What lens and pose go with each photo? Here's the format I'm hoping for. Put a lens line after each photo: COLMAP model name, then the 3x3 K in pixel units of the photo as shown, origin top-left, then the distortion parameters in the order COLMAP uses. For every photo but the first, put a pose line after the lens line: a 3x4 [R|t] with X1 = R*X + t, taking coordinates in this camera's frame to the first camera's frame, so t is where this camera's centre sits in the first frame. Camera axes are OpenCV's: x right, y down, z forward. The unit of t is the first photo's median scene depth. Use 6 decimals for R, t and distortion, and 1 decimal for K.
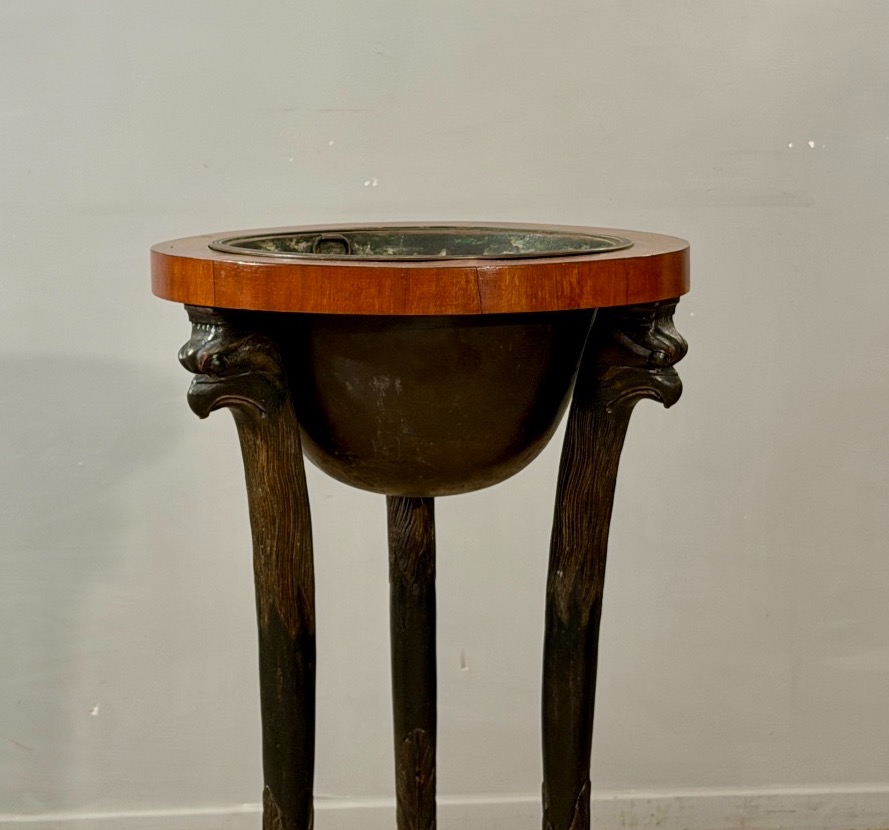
lens RADIAL K [[2696.2, 0, 443.9], [0, 2696.2, 266.8], [0, 0, 1]] dist [0.044702, 0.219807]
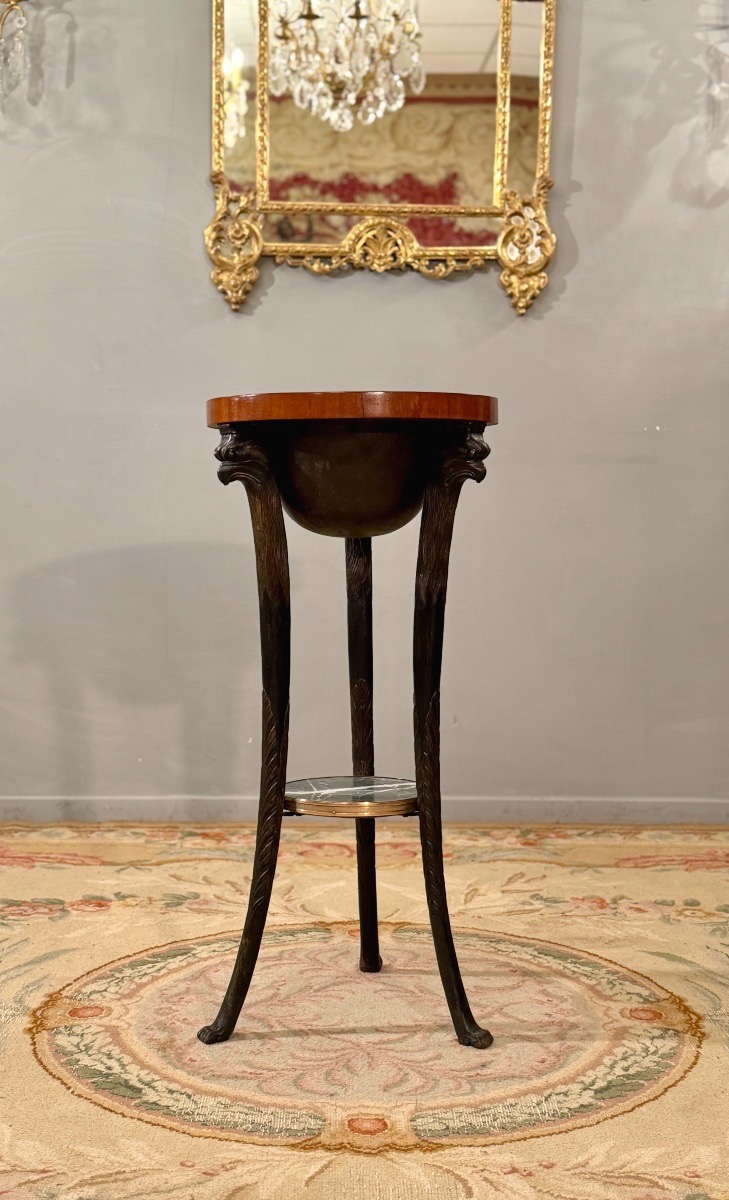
lens RADIAL K [[1561.1, 0, 352.5], [0, 1561.1, 607.1], [0, 0, 1]] dist [0.160696, -0.329508]
pose [[0.990105, 0.007822, -0.140110, 0.147903], [-0.009791, 0.999863, -0.013367, 0.151813], [0.139986, 0.014607, 0.990046, -0.060019]]
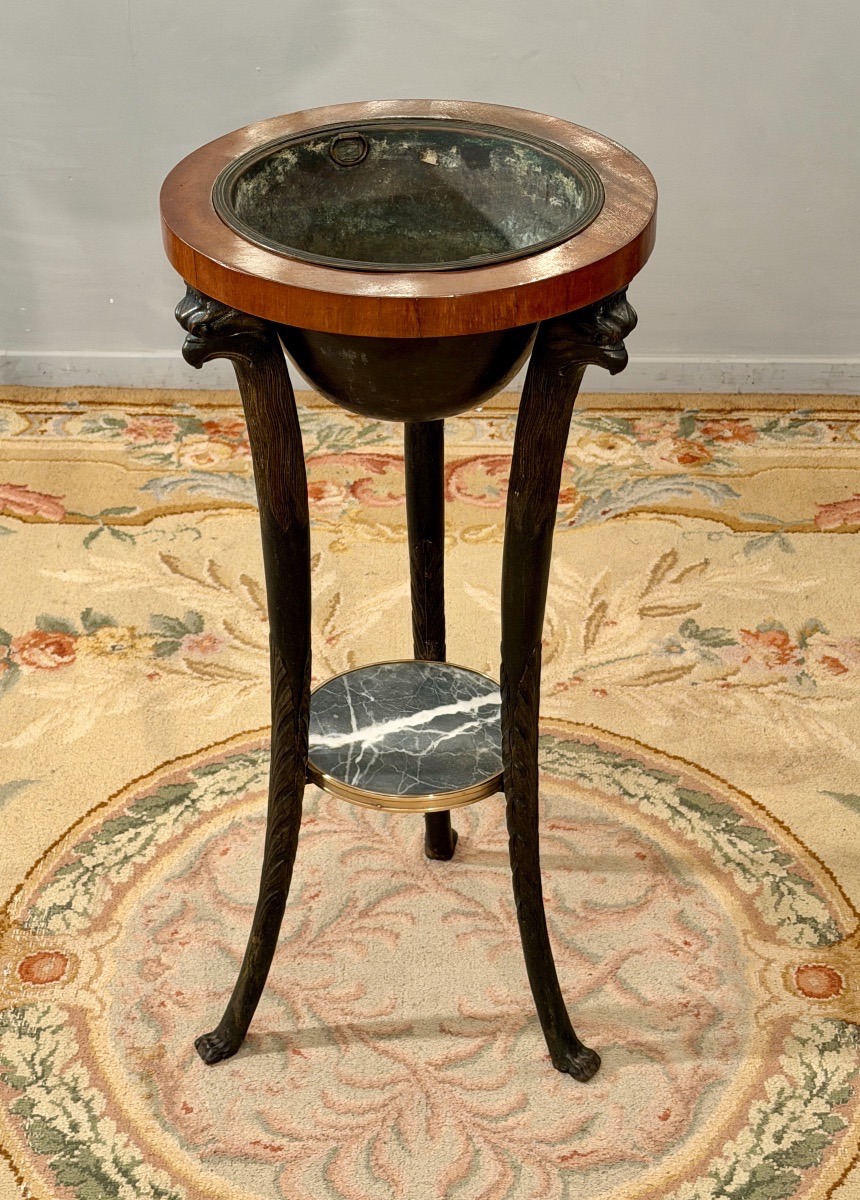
lens RADIAL K [[2222.0, 0, 400.7], [0, 2222.0, 605.3], [0, 0, 1]] dist [0.130704, -0.000035]
pose [[0.985535, 0.087446, -0.145168, 0.137776], [-0.008720, 0.881622, 0.471875, -0.294439], [0.169247, -0.463784, 0.869632, 0.149541]]
